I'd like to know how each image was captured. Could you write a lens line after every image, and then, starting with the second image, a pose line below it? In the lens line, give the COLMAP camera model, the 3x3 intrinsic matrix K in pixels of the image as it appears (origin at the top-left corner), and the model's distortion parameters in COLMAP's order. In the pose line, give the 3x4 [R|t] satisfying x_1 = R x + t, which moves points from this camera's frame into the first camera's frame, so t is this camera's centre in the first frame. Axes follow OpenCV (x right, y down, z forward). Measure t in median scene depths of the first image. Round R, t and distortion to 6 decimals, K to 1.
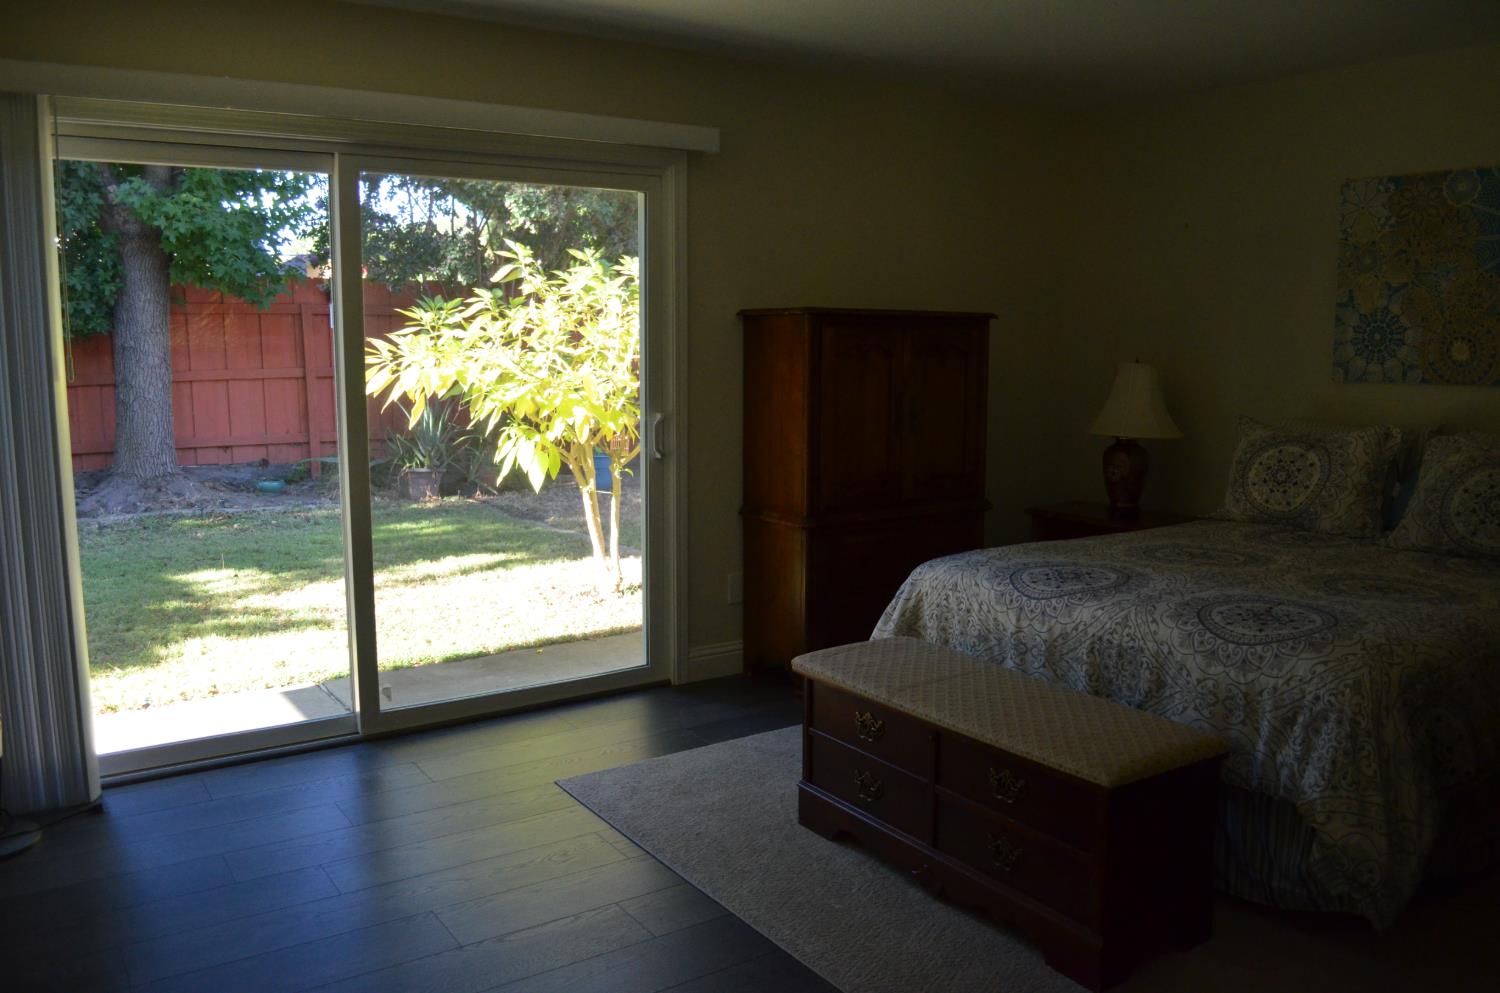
lens RADIAL K [[1177.3, 0, 768.6], [0, 1177.3, 504.7], [0, 0, 1]] dist [-0.081266, 0.009440]
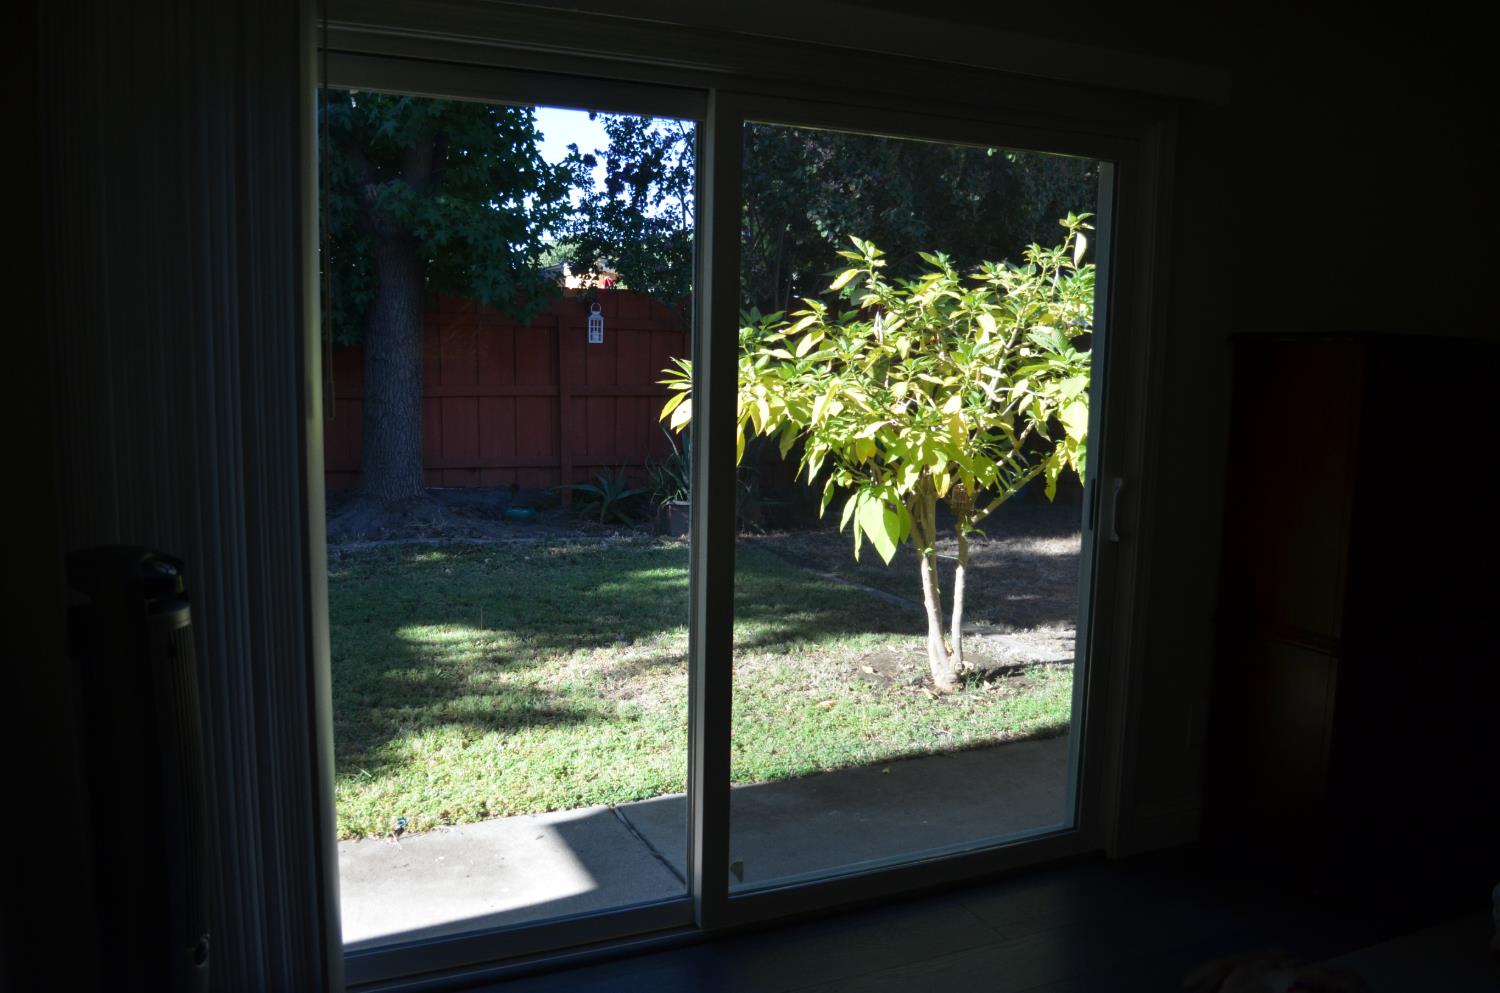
lens RADIAL K [[1177.3, 0, 768.6], [0, 1177.3, 504.7], [0, 0, 1]] dist [-0.081266, 0.009440]
pose [[0.984395, 0.038729, -0.171657, -0.126498], [-0.041666, 0.999040, -0.013539, -0.030910], [0.170968, 0.020480, 0.985064, 0.197690]]
